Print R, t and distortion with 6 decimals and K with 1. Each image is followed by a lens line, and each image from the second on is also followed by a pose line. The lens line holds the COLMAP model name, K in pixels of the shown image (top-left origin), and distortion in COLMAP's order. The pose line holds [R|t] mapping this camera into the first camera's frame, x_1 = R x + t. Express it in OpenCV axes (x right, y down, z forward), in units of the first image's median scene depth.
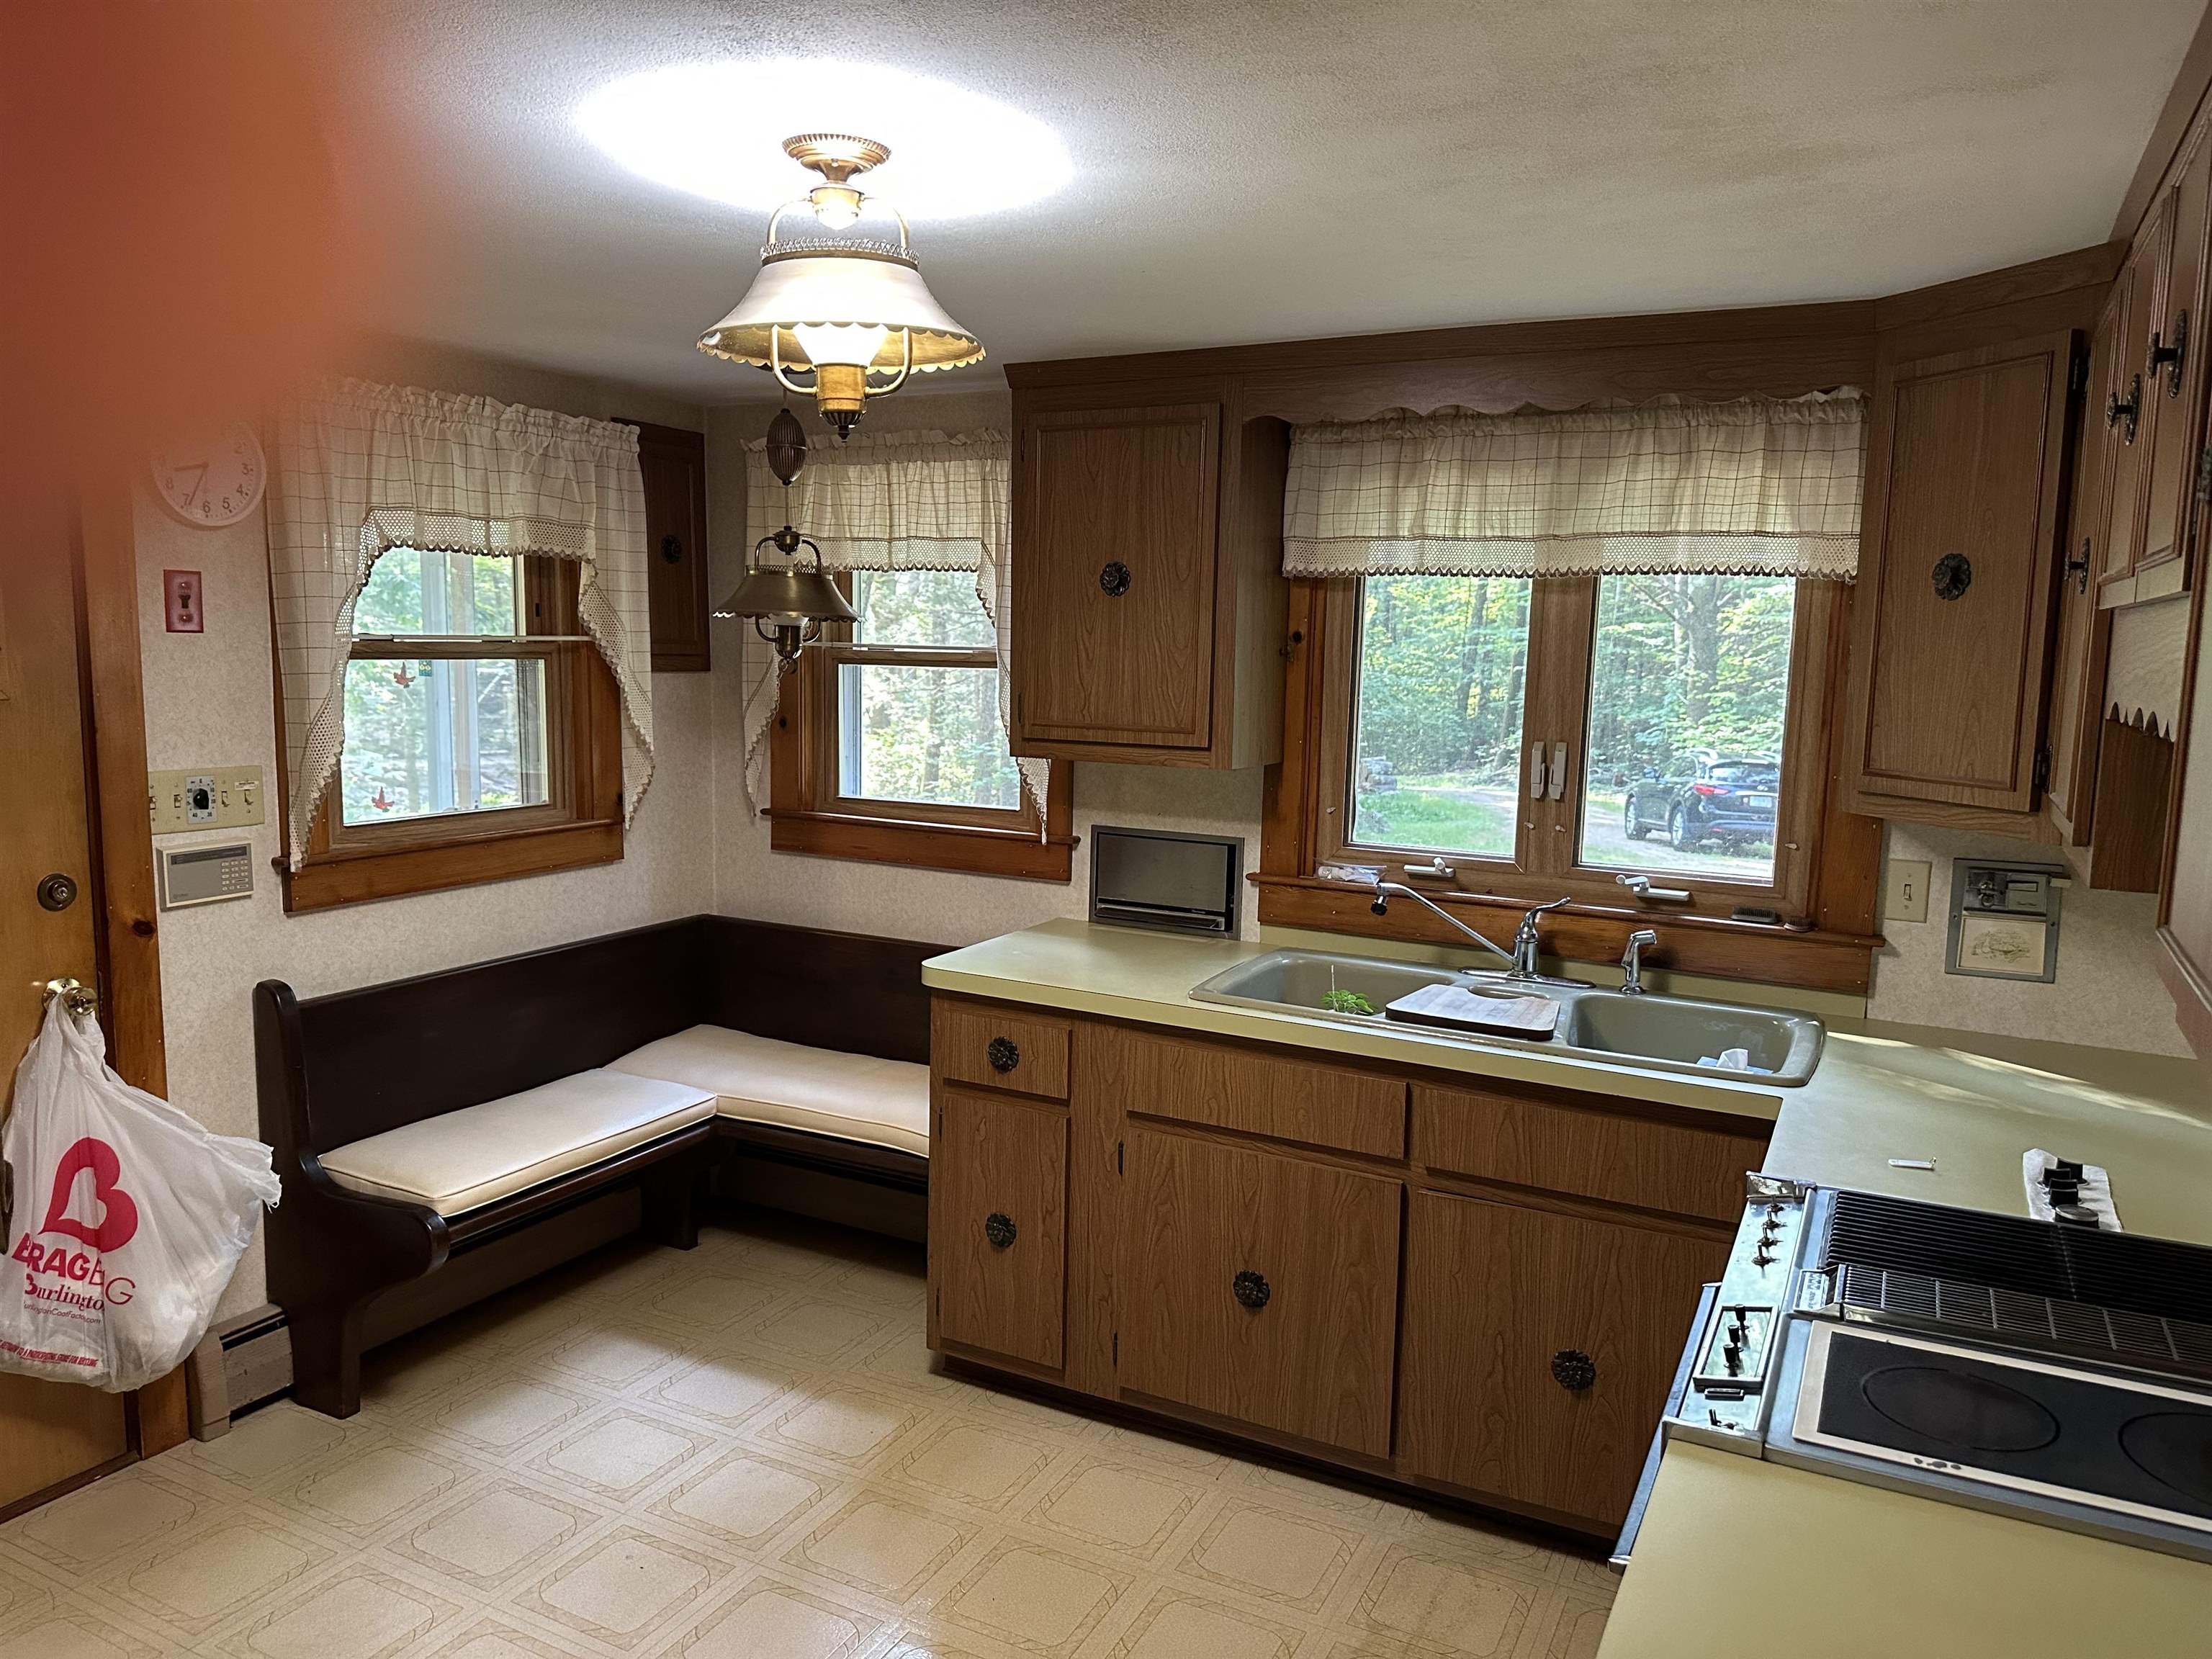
lens RADIAL K [[1558.5, 0, 1105.7], [0, 1558.5, 836.7], [0, 0, 1]] dist [0.200807, -0.377877]
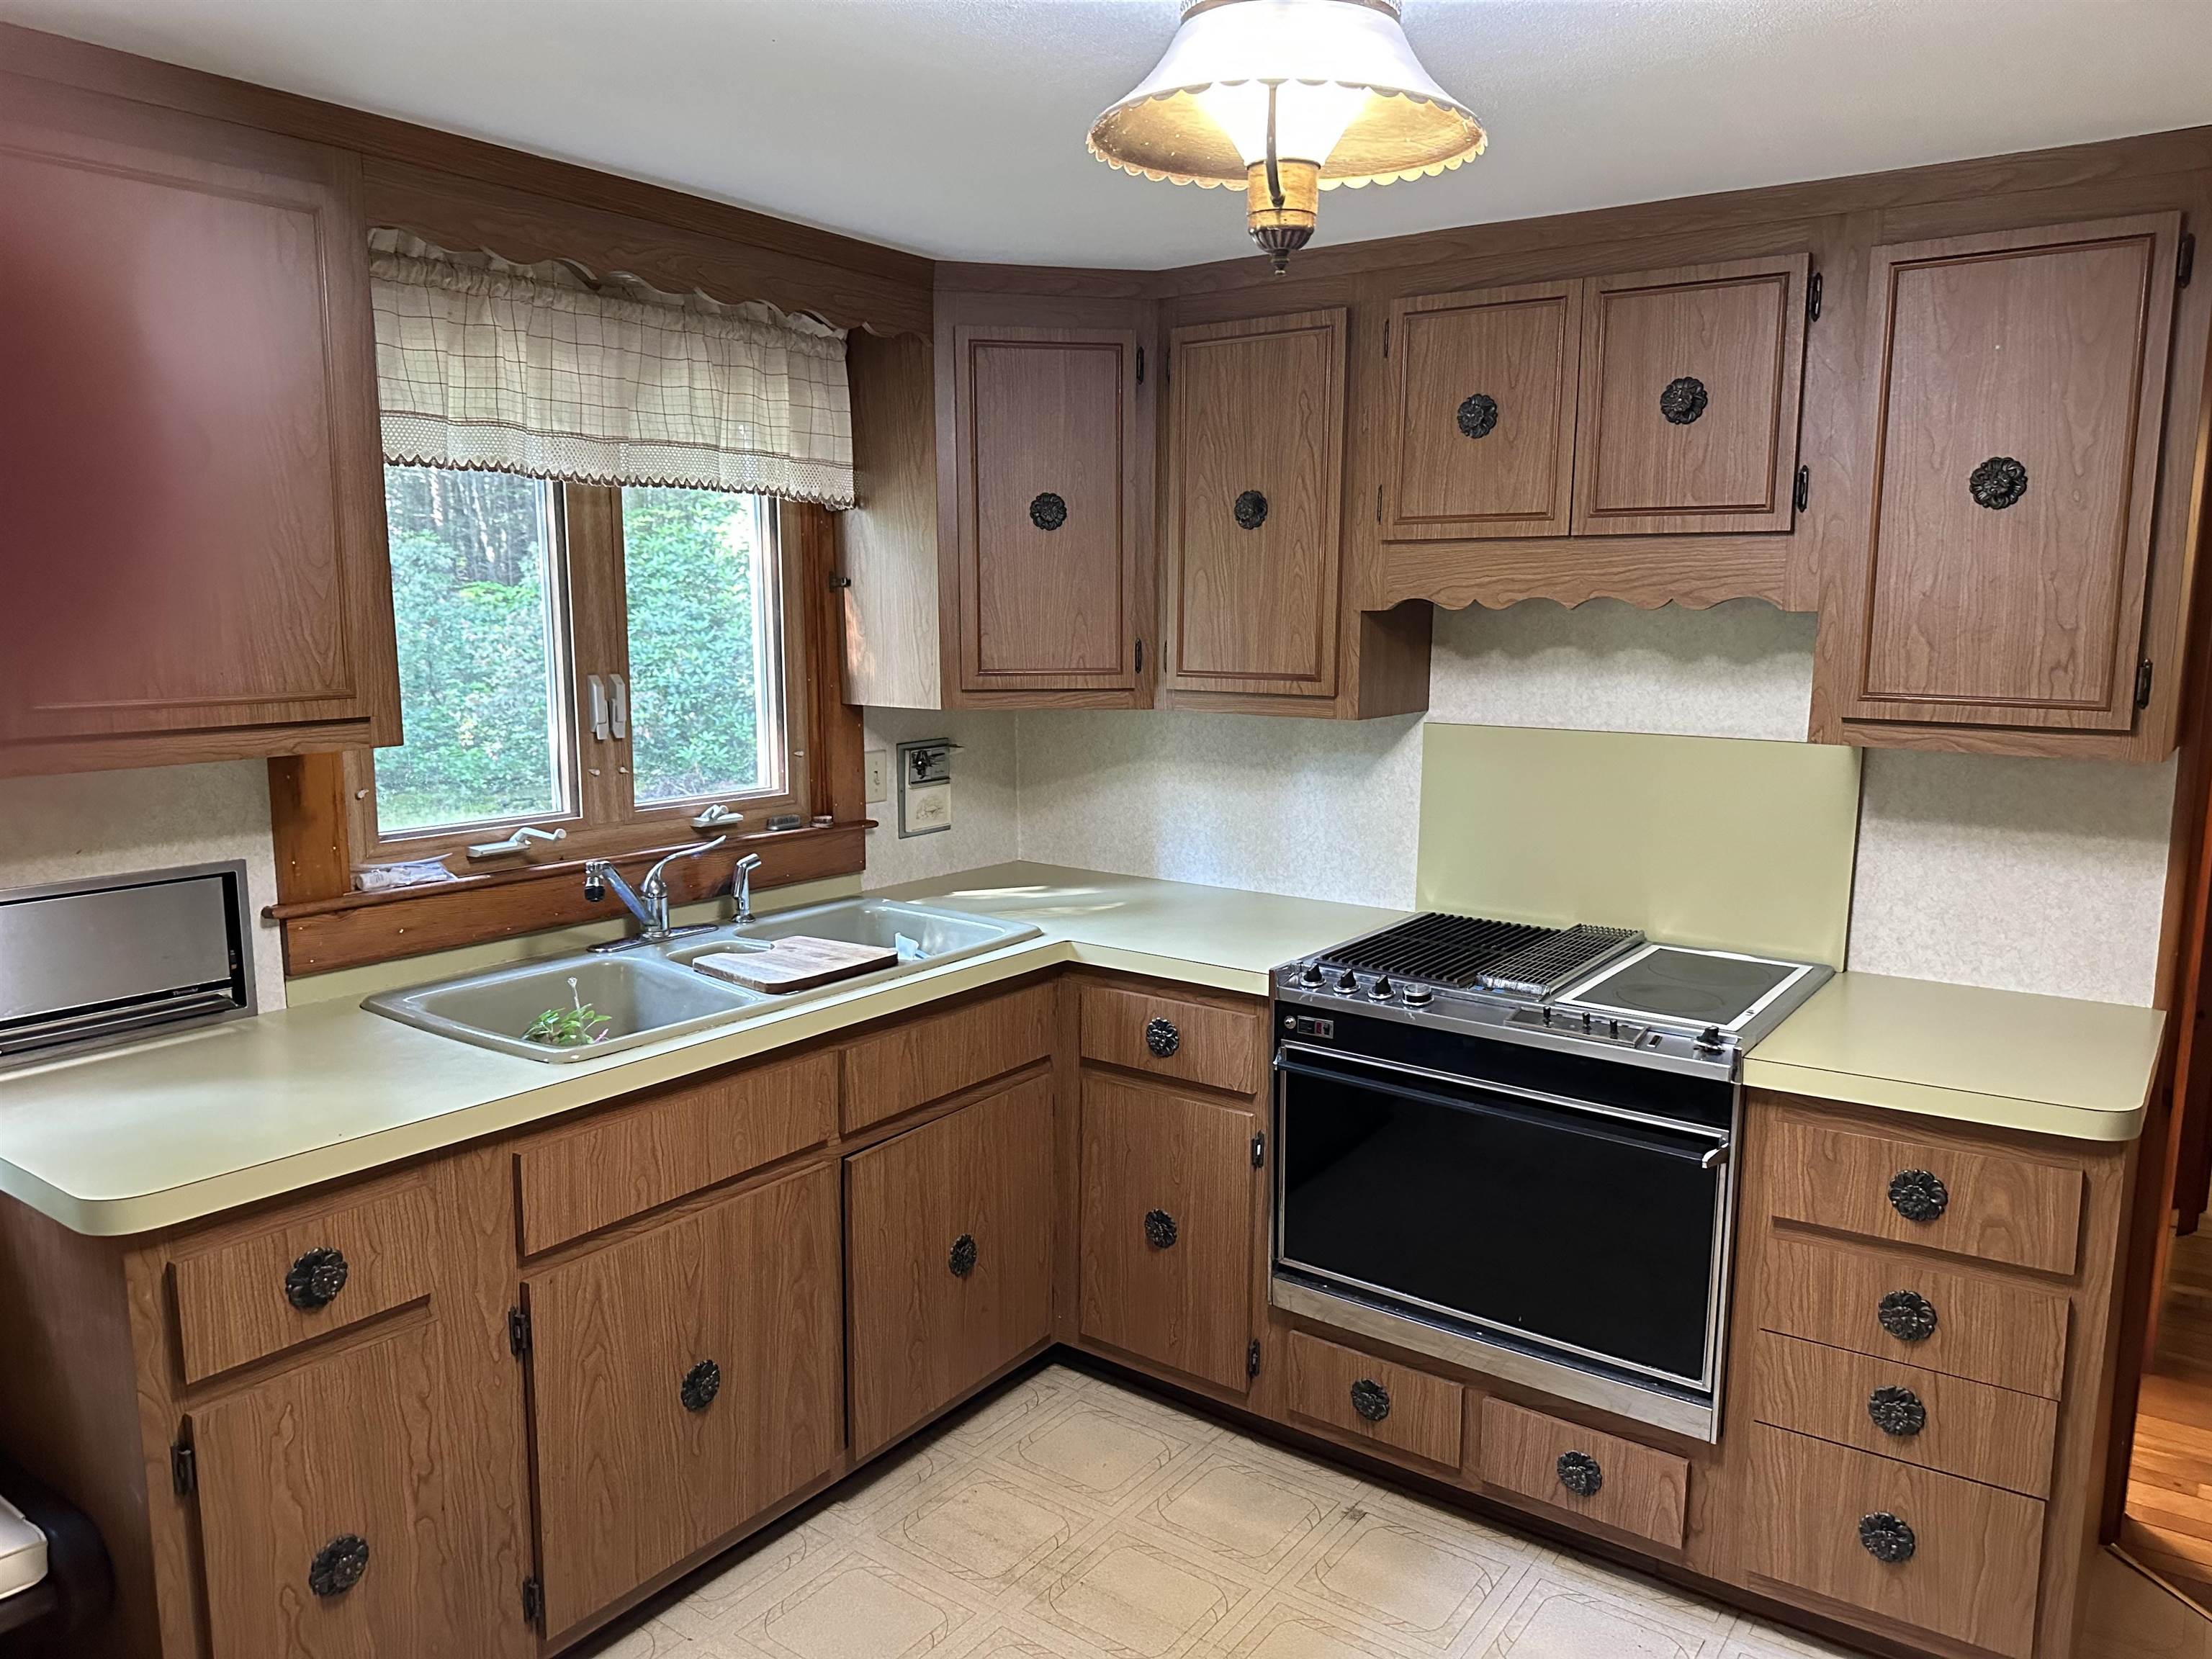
lens RADIAL K [[1558.5, 0, 1105.7], [0, 1558.5, 836.7], [0, 0, 1]] dist [0.200807, -0.377877]
pose [[0.144783, -0.171873, 0.974422, -0.581932], [0.124425, 0.980143, 0.154395, -0.076443], [-0.981609, 0.098889, 0.163293, 0.618937]]
